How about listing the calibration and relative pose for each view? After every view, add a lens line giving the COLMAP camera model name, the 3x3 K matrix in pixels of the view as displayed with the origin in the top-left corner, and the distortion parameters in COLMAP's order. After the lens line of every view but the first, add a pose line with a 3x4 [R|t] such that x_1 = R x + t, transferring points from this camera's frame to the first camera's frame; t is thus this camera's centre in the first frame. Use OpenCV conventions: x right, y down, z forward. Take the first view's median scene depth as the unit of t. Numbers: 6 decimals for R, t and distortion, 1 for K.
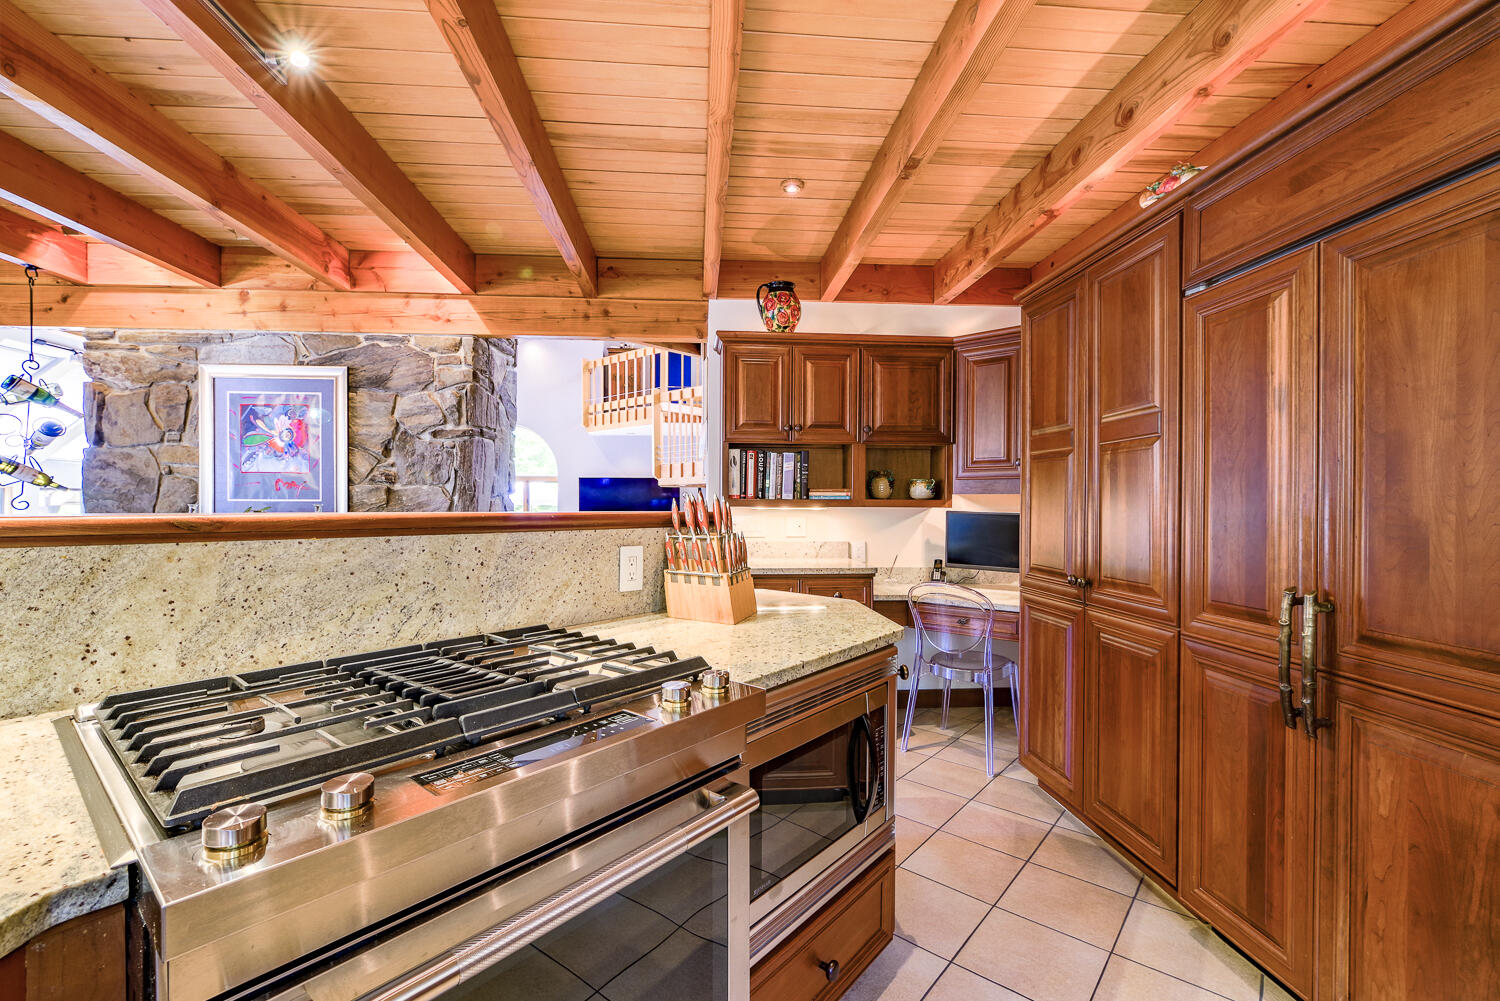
lens RADIAL K [[650.9, 0, 748.0], [0, 650.9, 504.4], [0, 0, 1]] dist [-0.006153, 0.000838]
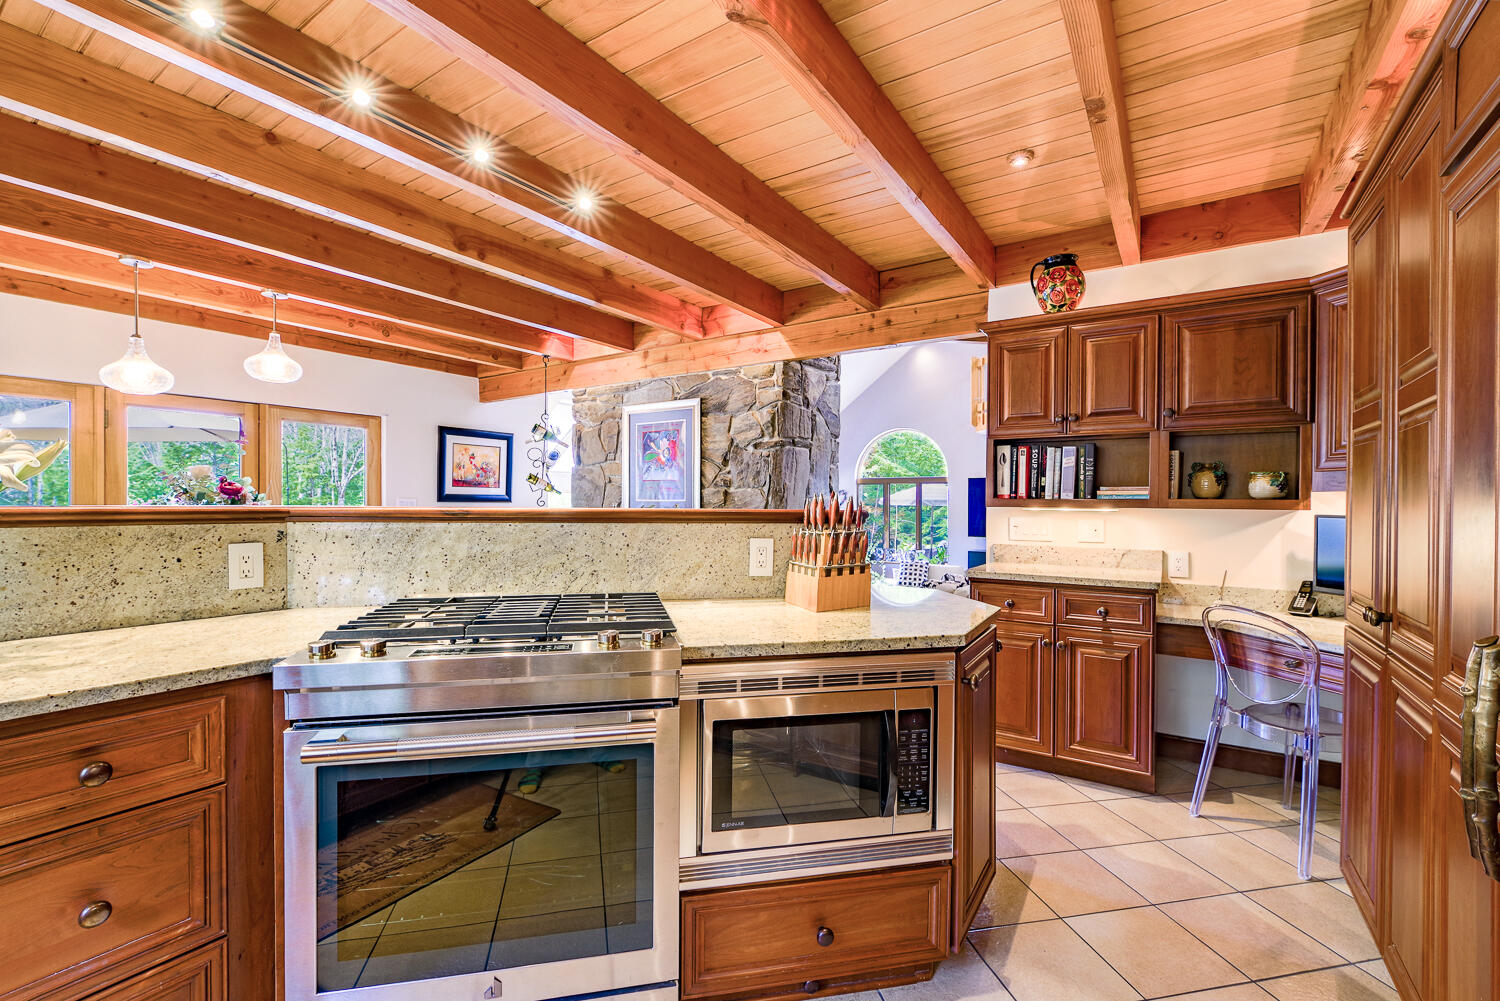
lens RADIAL K [[650.9, 0, 734.2], [0, 650.9, 503.9], [0, 0, 1]] dist [-0.006153, 0.000838]
pose [[0.779686, 0.003002, -0.626163, 0.261410], [-0.004511, 0.999989, -0.000823, 0.001454], [0.626154, 0.003466, 0.779692, 0.025050]]
